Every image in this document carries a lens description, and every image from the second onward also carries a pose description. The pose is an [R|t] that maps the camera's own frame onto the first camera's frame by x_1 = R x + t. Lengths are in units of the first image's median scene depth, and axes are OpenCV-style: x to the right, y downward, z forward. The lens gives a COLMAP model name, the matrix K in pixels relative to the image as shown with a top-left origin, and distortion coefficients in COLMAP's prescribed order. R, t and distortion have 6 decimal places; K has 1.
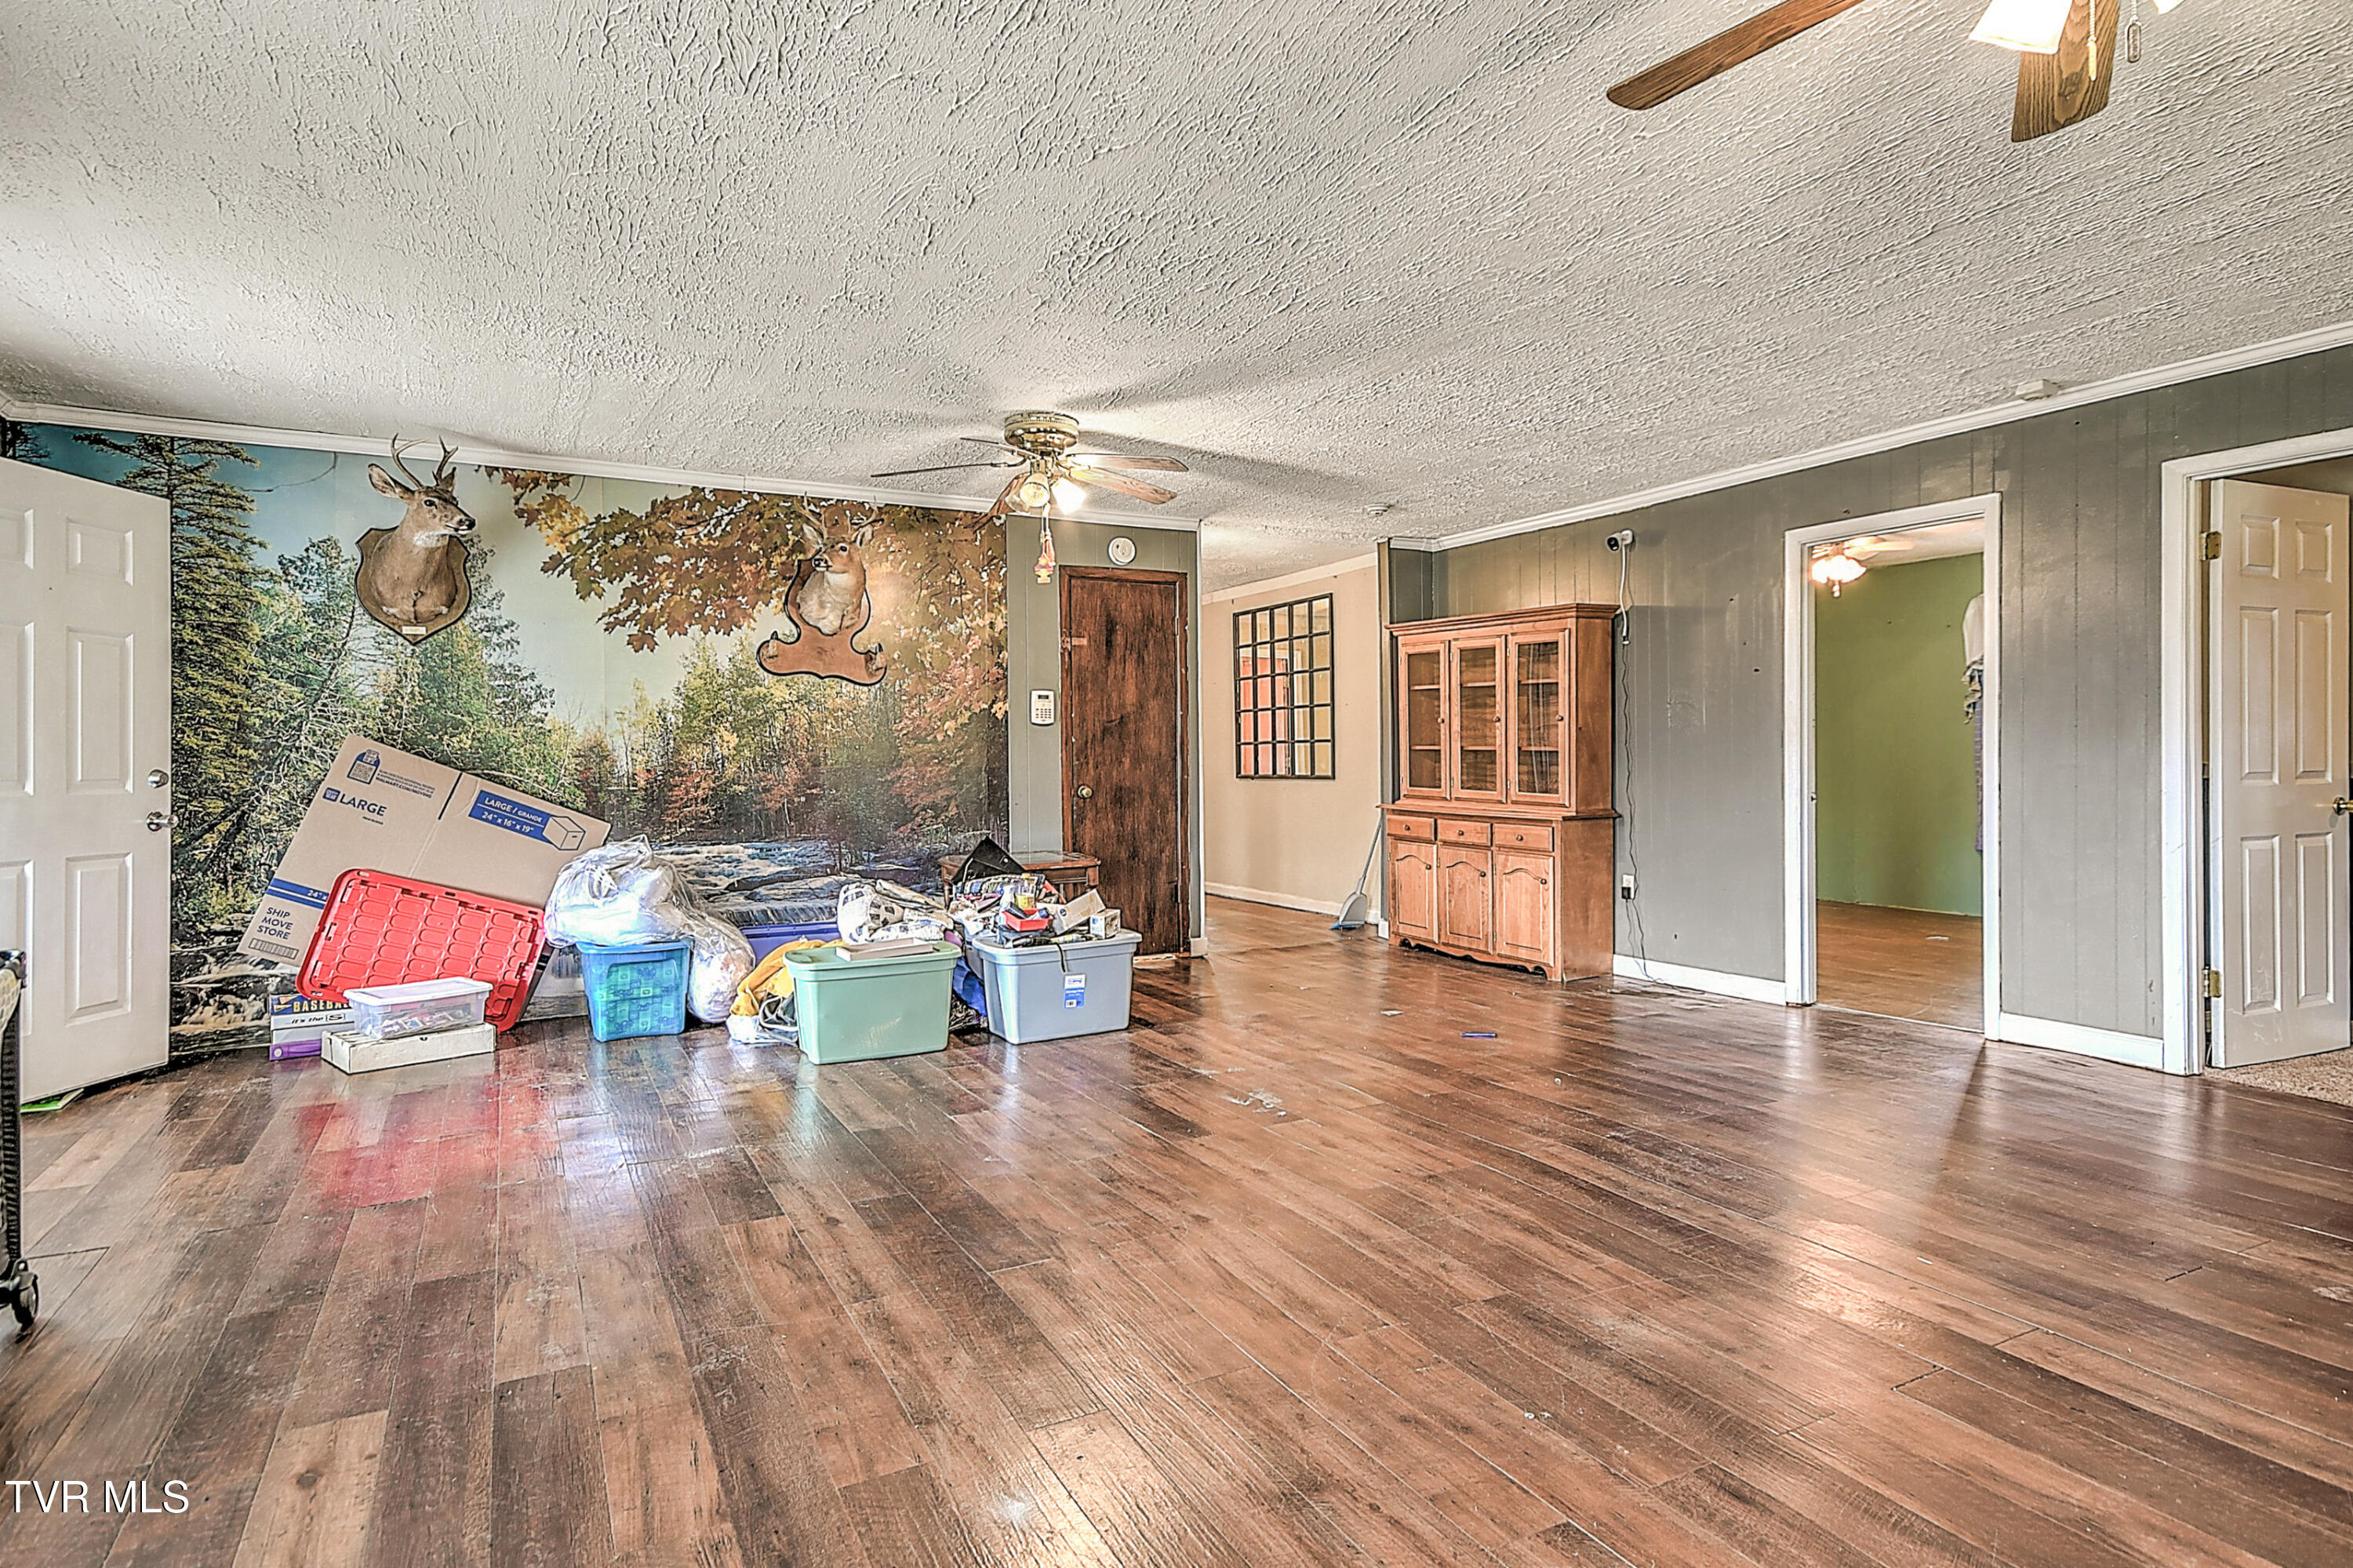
lens RADIAL K [[1266.6, 0, 1163.8], [0, 1266.6, 773.0], [0, 0, 1]] dist [0.017422, 0.011663]
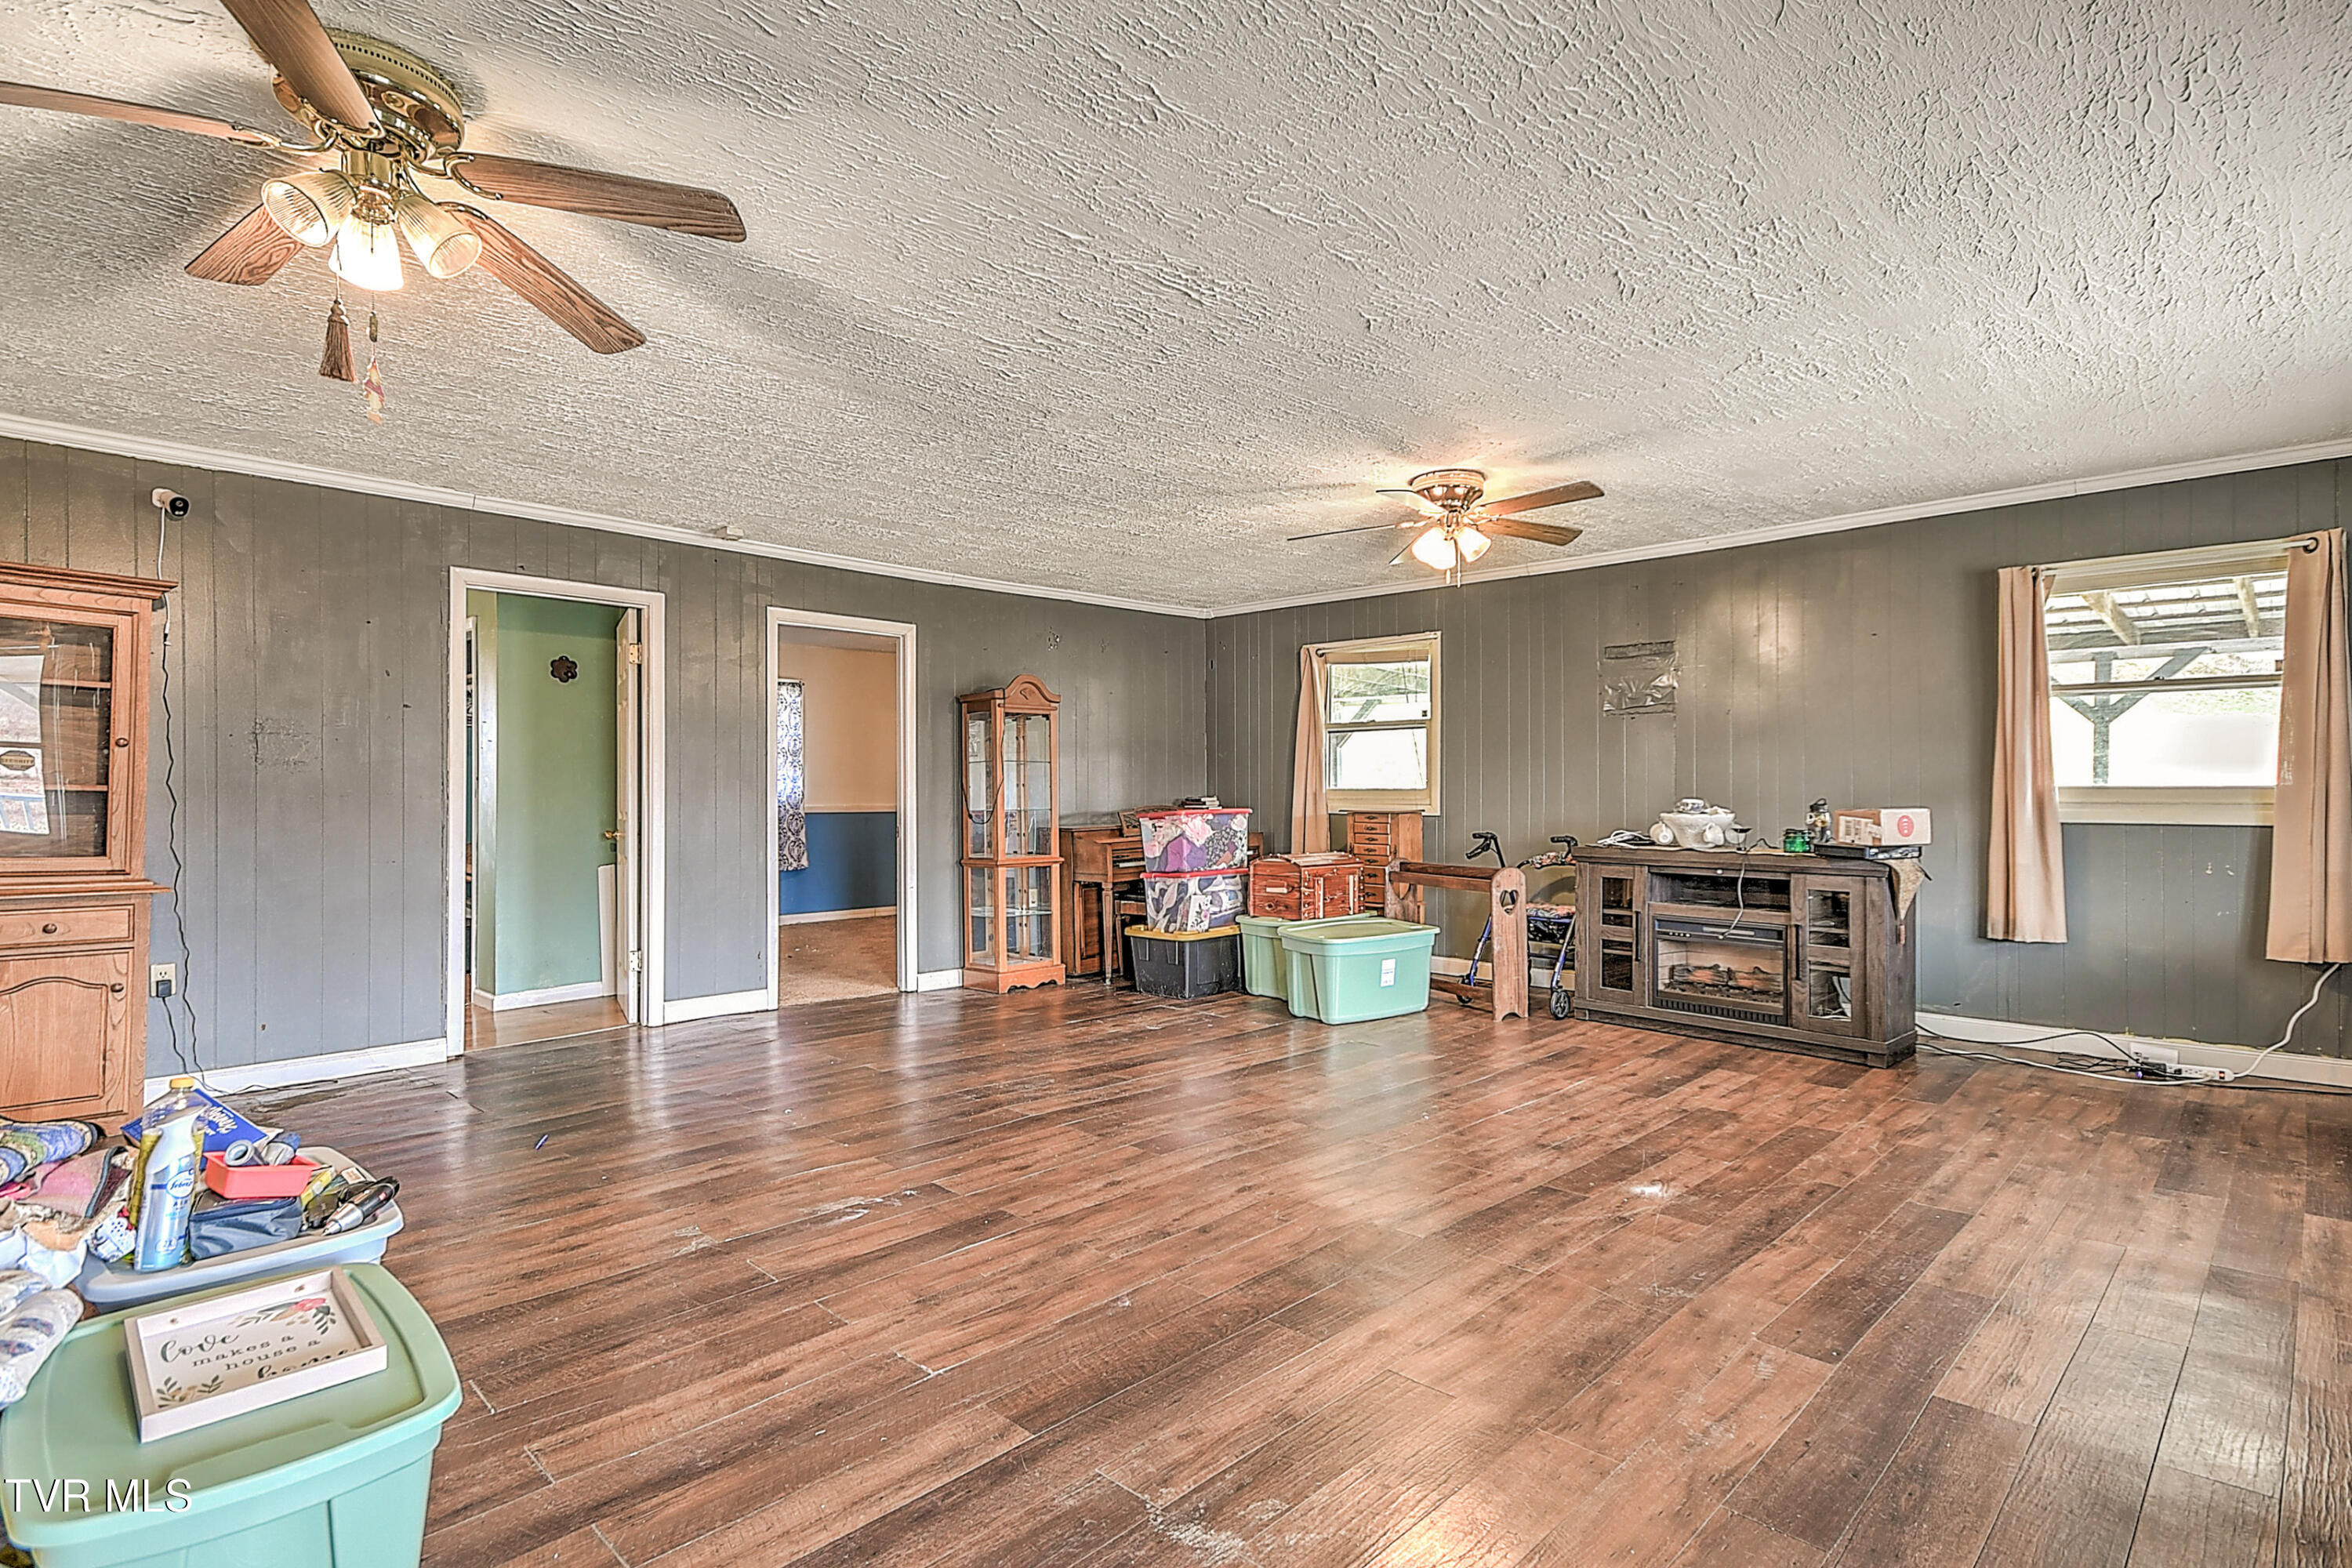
lens RADIAL K [[1177.8, 0, 1200.8], [0, 1177.8, 775.2], [0, 0, 1]] dist [0.024439, -0.001143]
pose [[-0.325815, 0.024545, 0.945115, -0.581540], [0.014581, 0.999675, -0.020935, -0.004762], [-0.945321, 0.006959, -0.326067, 0.811733]]
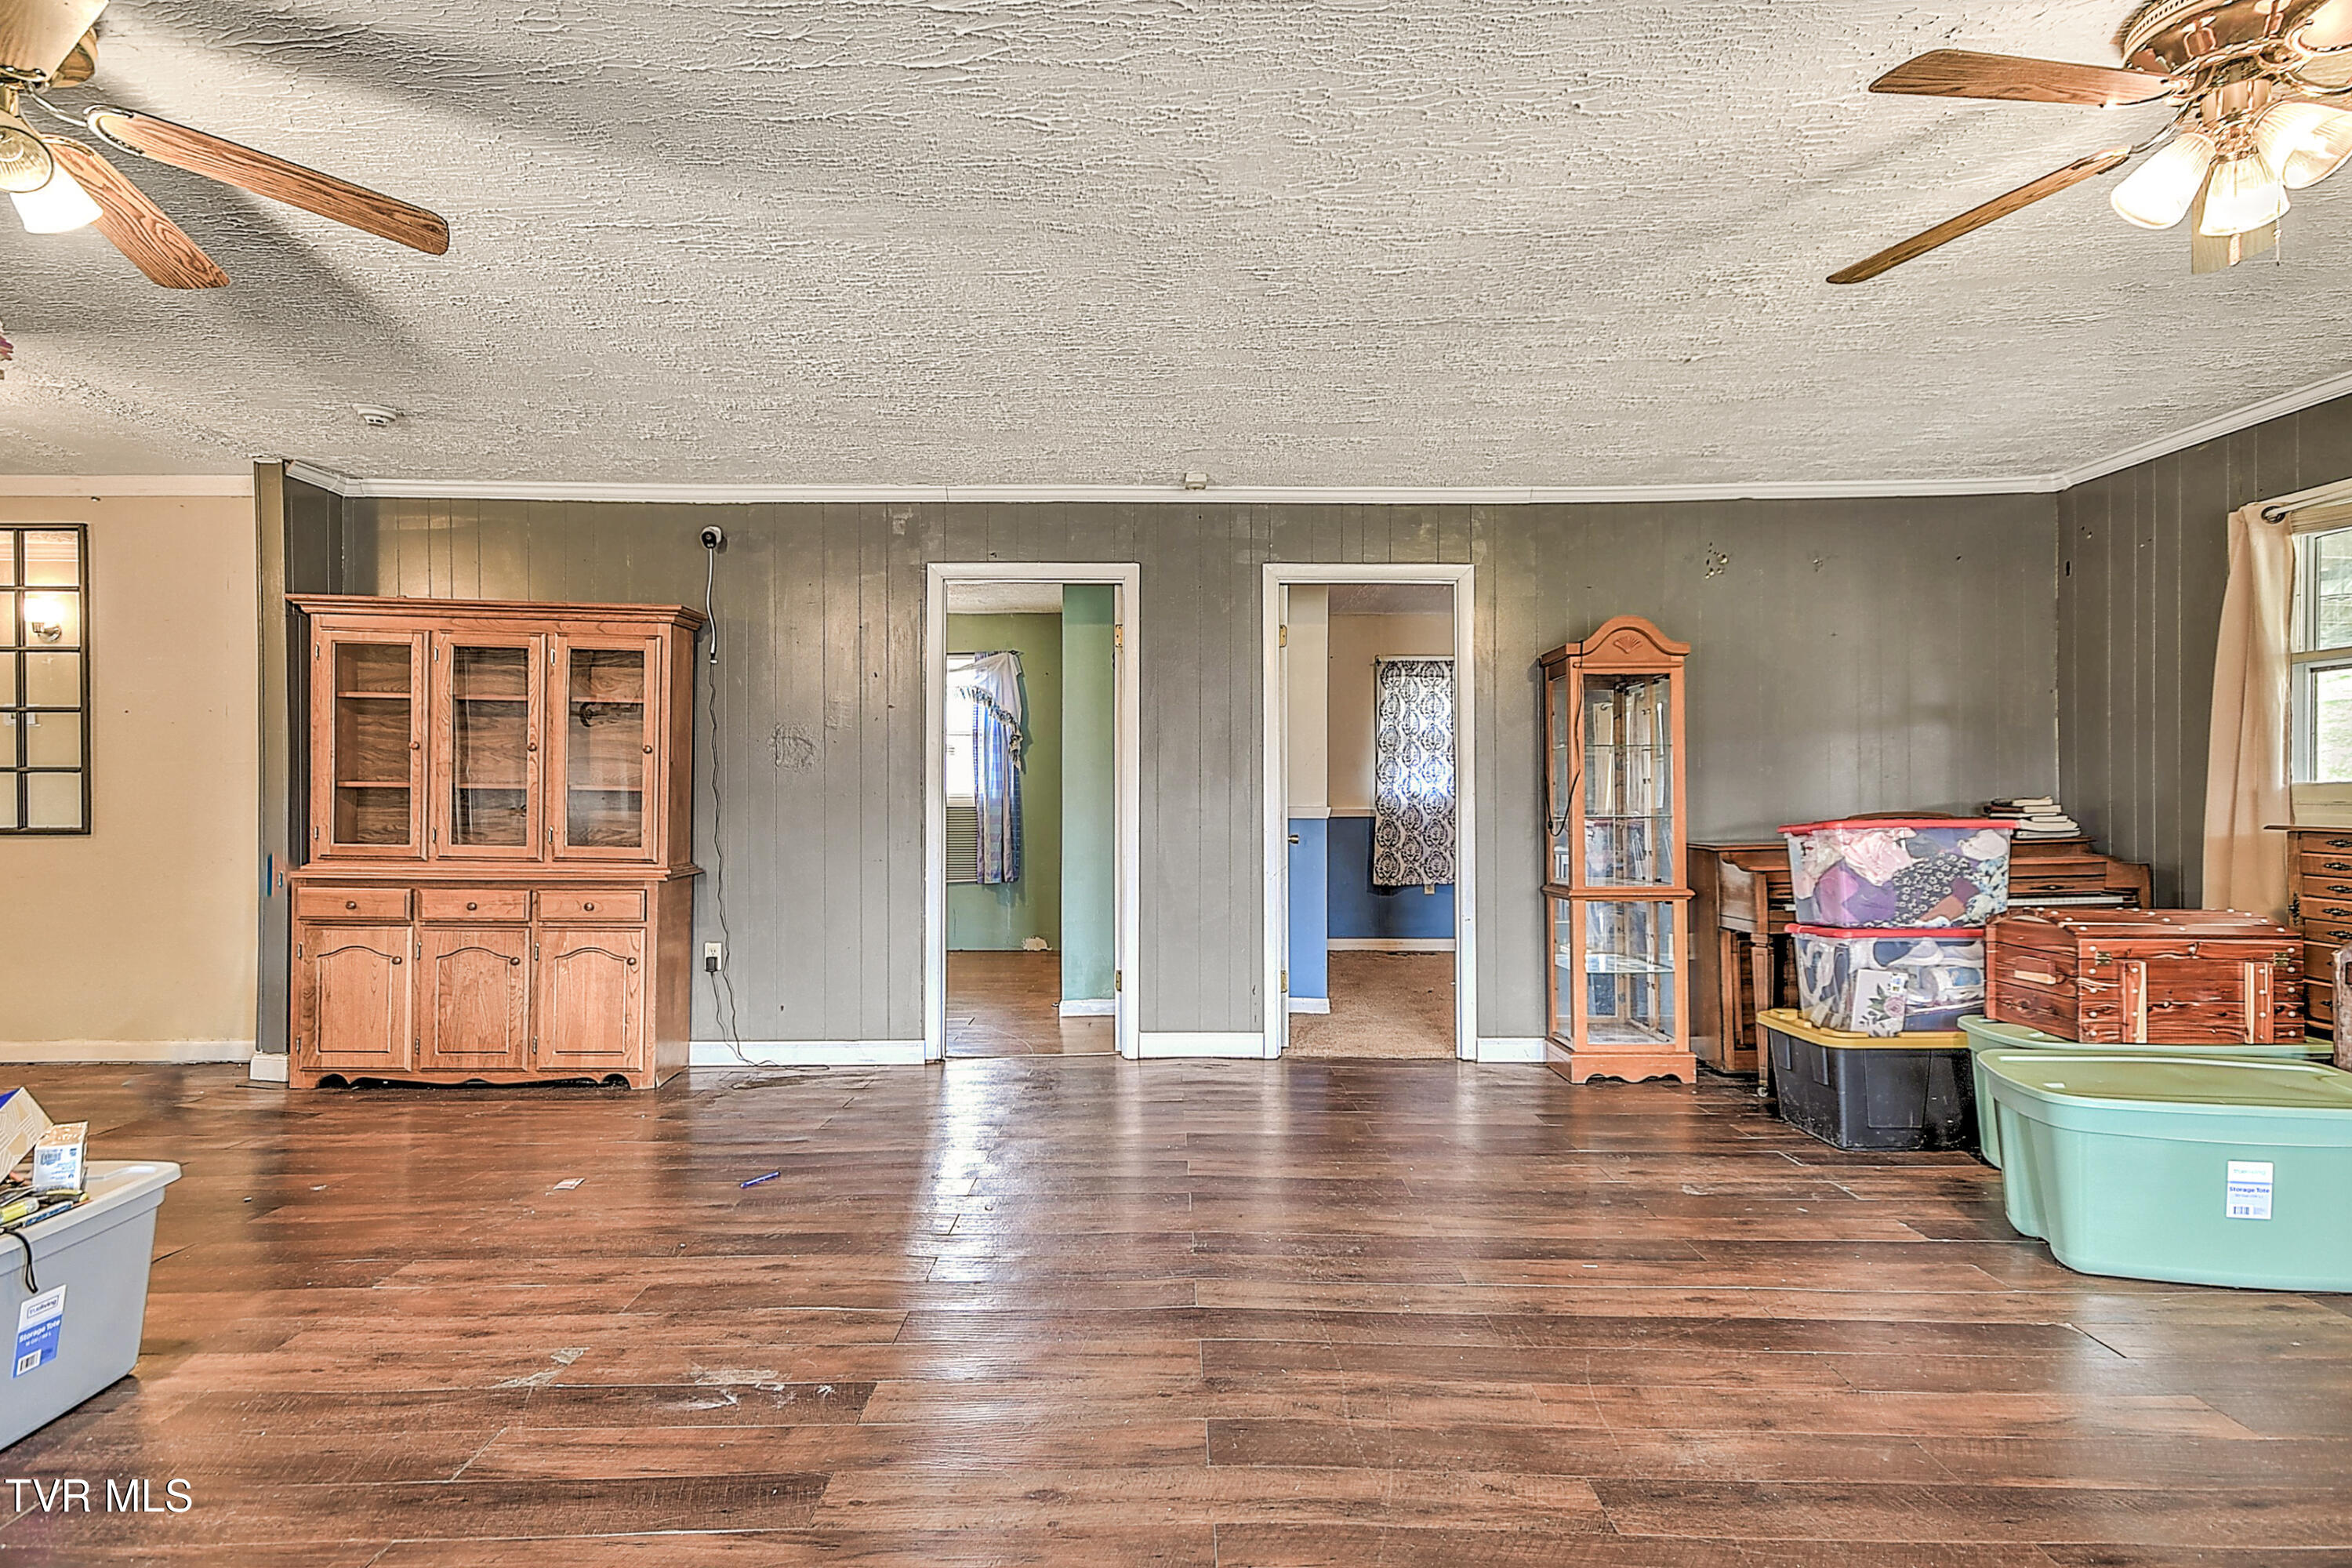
lens RADIAL K [[1266.0, 0, 1176.4], [0, 1266.0, 777.0], [0, 0, 1]] dist [0.017422, 0.011663]
pose [[0.459530, 0.021120, 0.887911, -0.279462], [0.007214, 0.999596, -0.027510, -0.002262], [-0.888133, 0.019047, 0.459192, 0.431124]]
